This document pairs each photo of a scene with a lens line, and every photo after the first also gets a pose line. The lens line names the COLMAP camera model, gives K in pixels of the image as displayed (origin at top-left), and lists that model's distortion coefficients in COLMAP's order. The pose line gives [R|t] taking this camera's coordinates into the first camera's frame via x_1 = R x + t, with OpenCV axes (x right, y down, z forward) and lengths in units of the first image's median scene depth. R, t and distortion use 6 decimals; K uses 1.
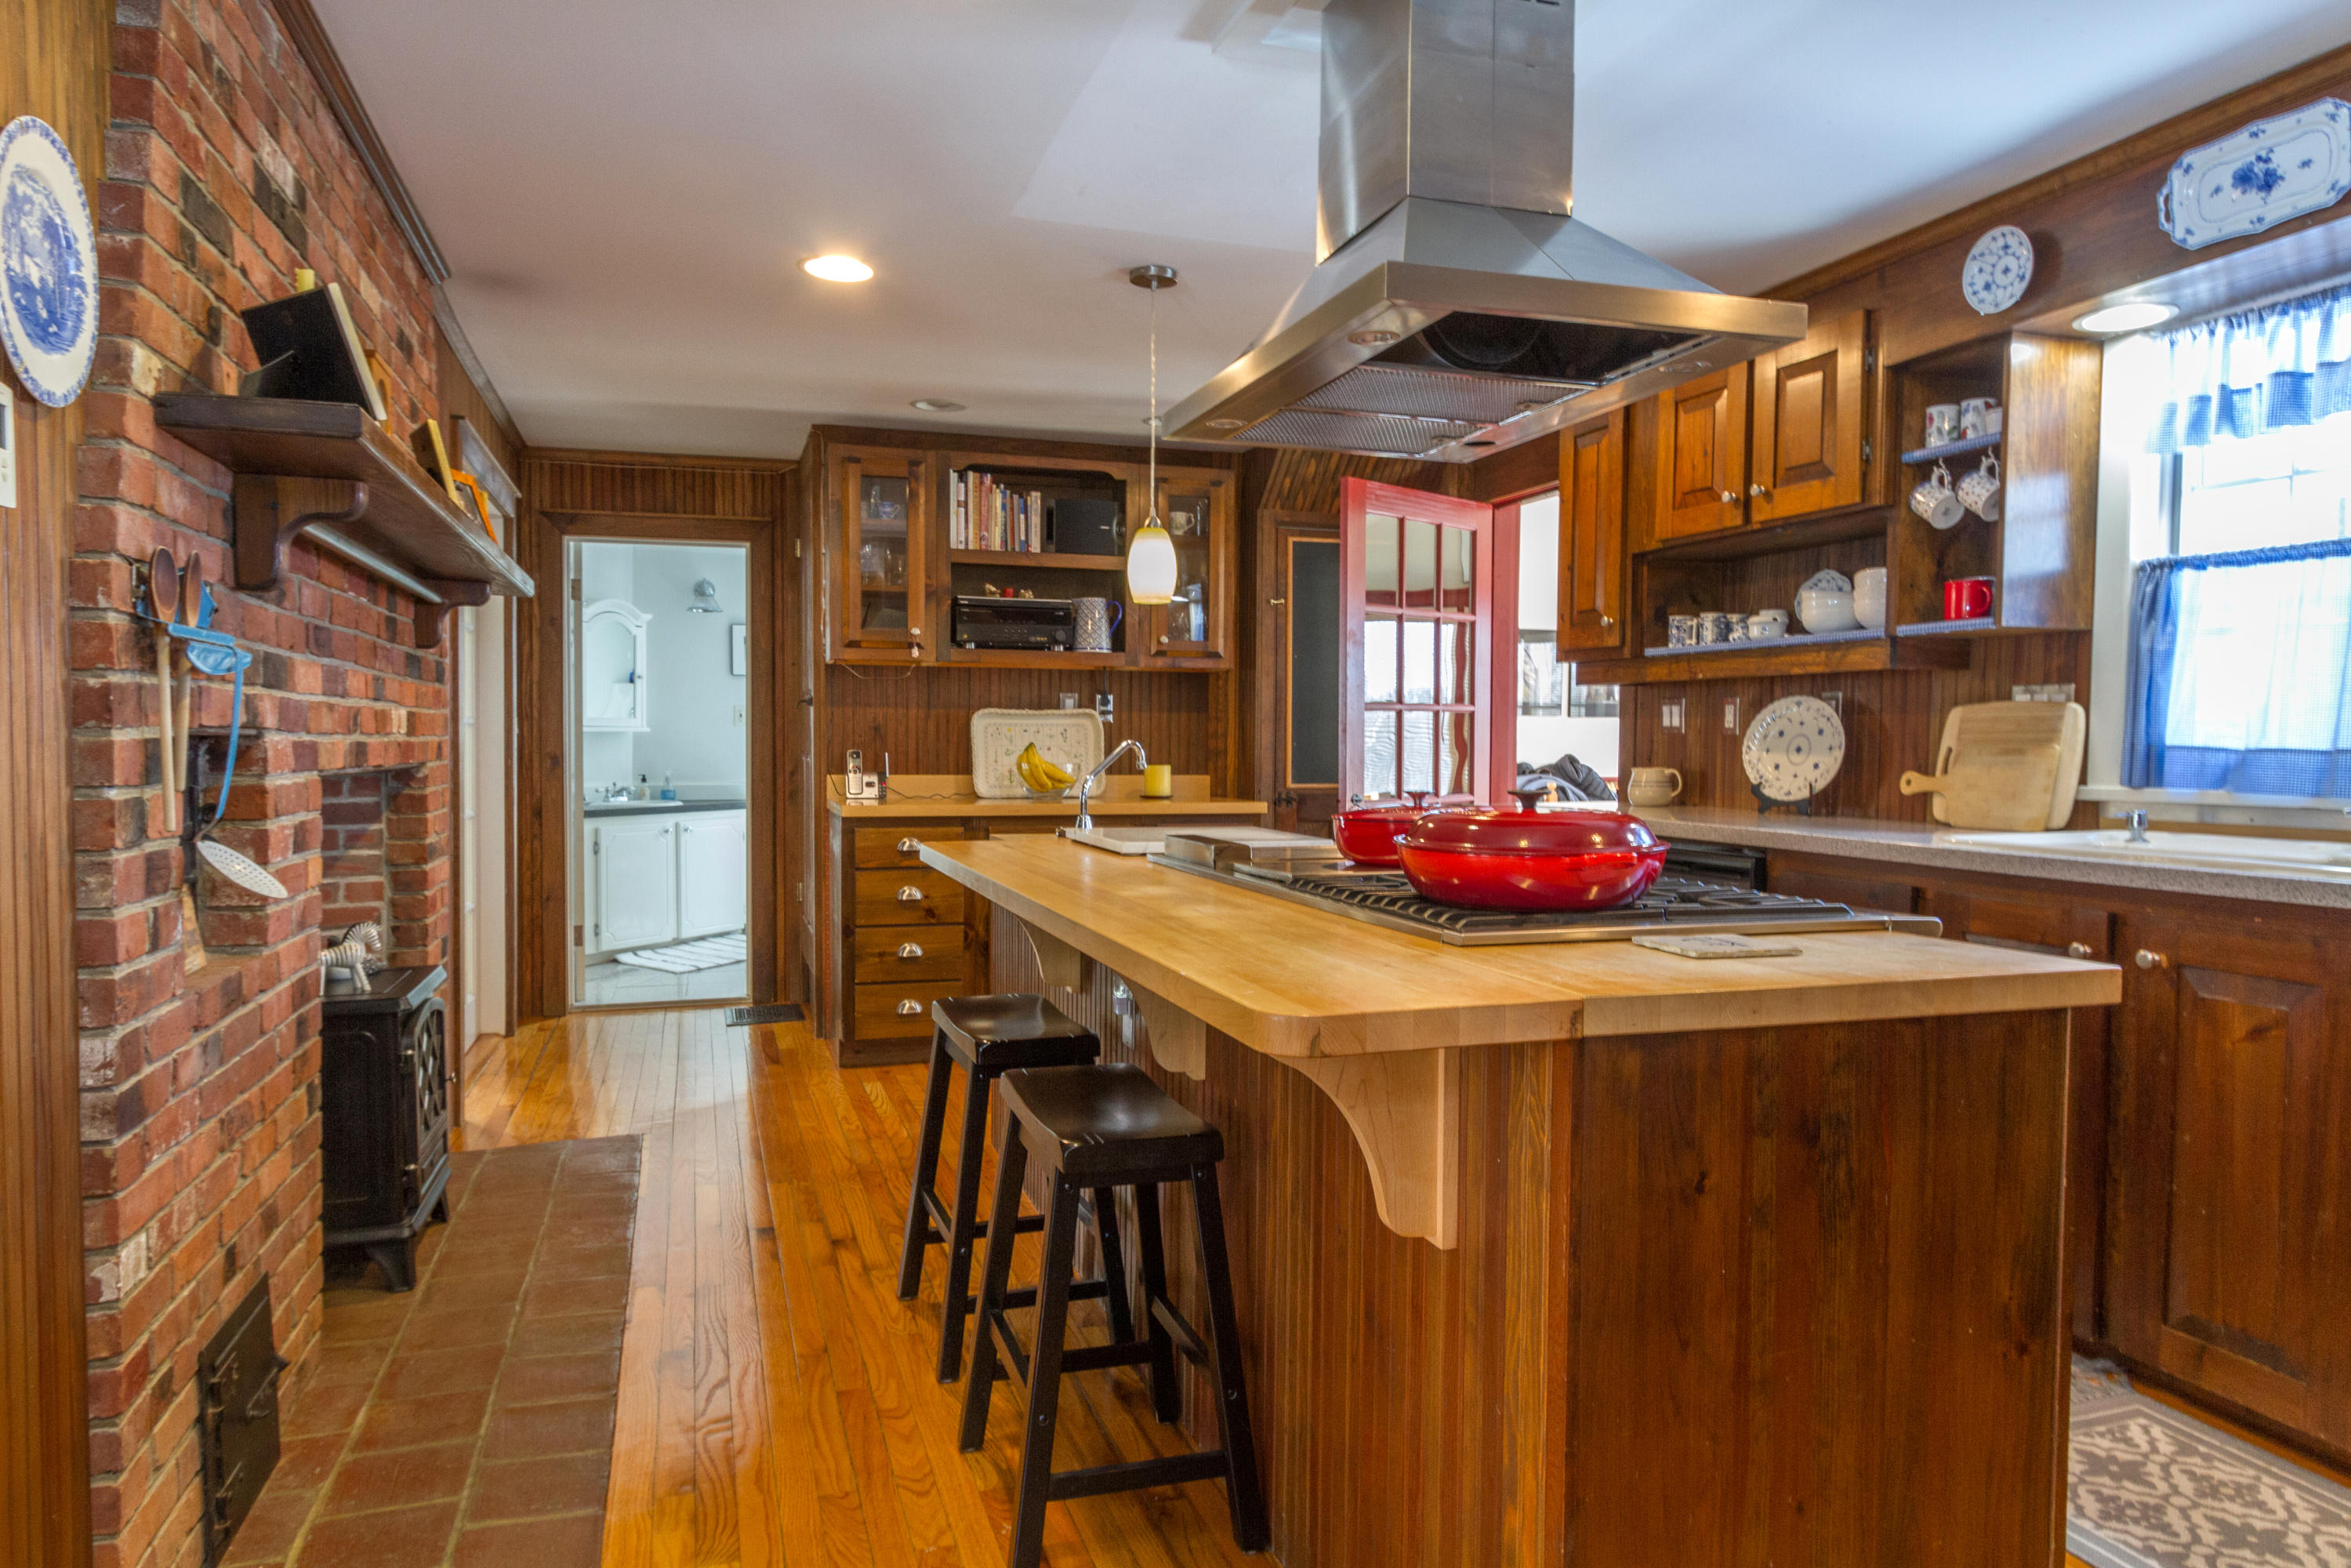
lens RADIAL K [[1474.1, 0, 1164.4], [0, 1474.1, 801.9], [0, 0, 1]] dist [0.003538, -0.001031]
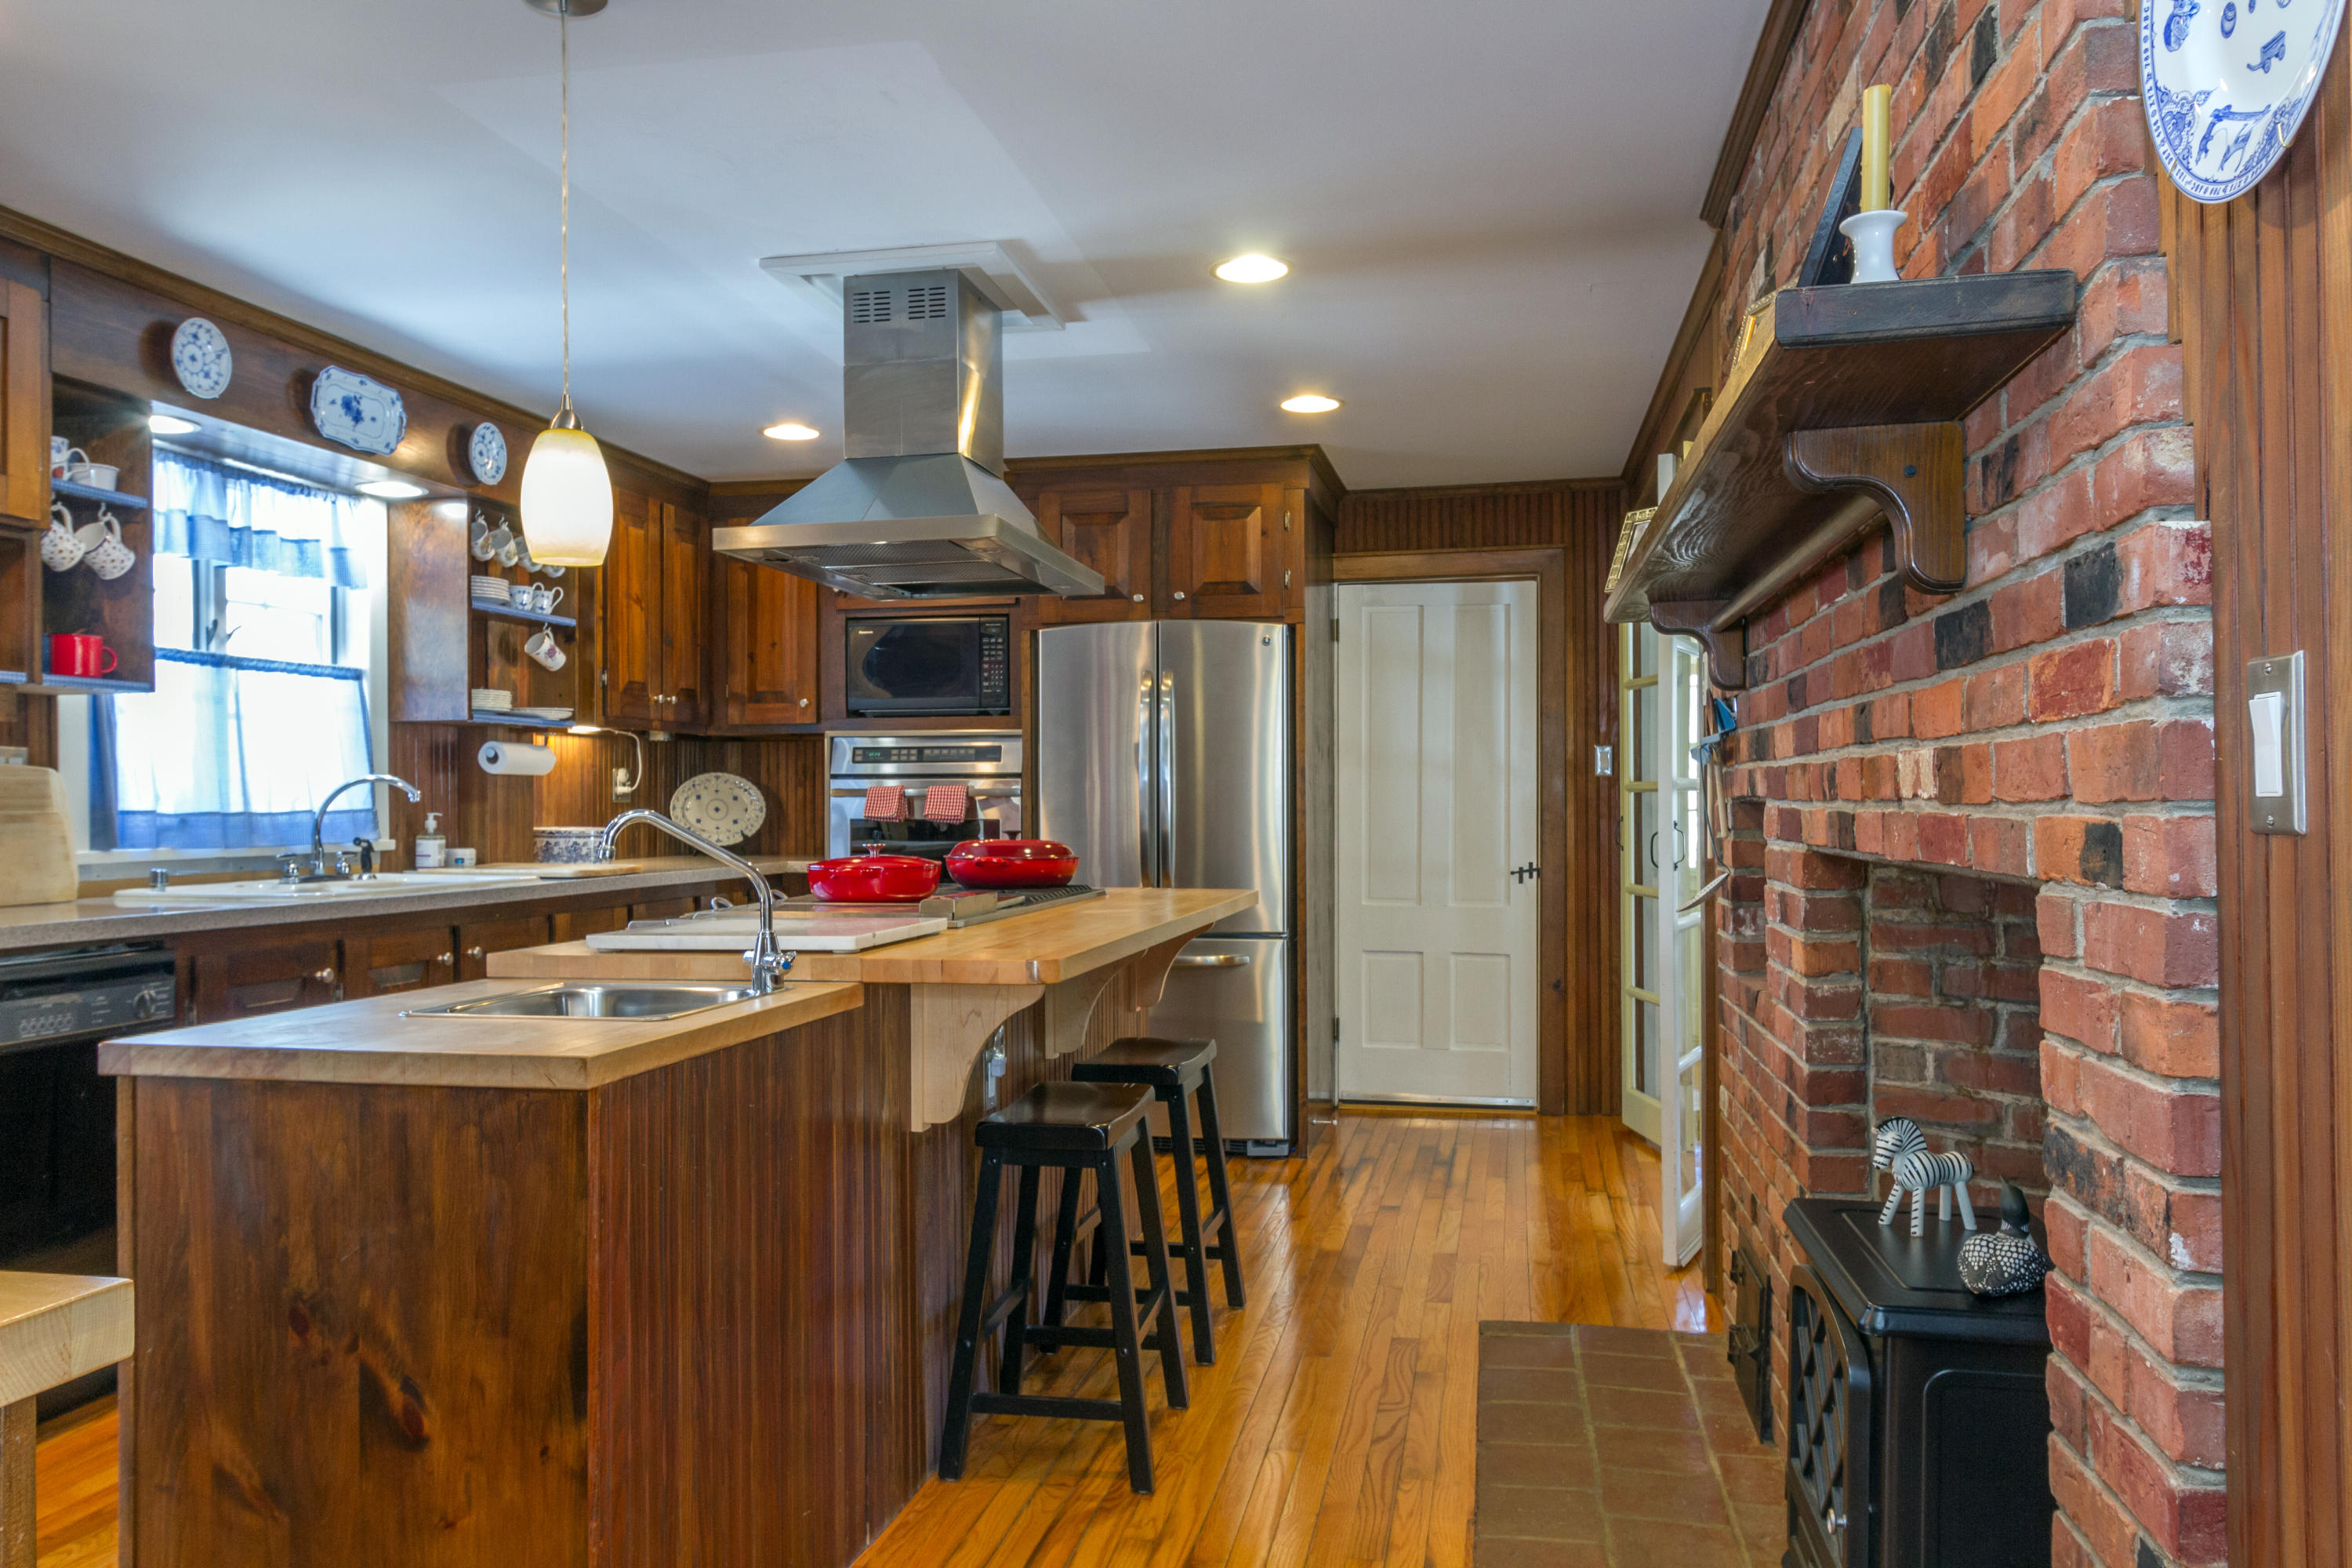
lens RADIAL K [[1710.7, 0, 1168.9], [0, 1710.7, 785.6], [0, 0, 1]] dist [0.001055, -0.000008]
pose [[-0.875776, 0.004547, 0.482696, -0.675040], [0.021386, 0.999339, 0.029387, -0.085021], [-0.482244, 0.036060, -0.875295, 1.890820]]
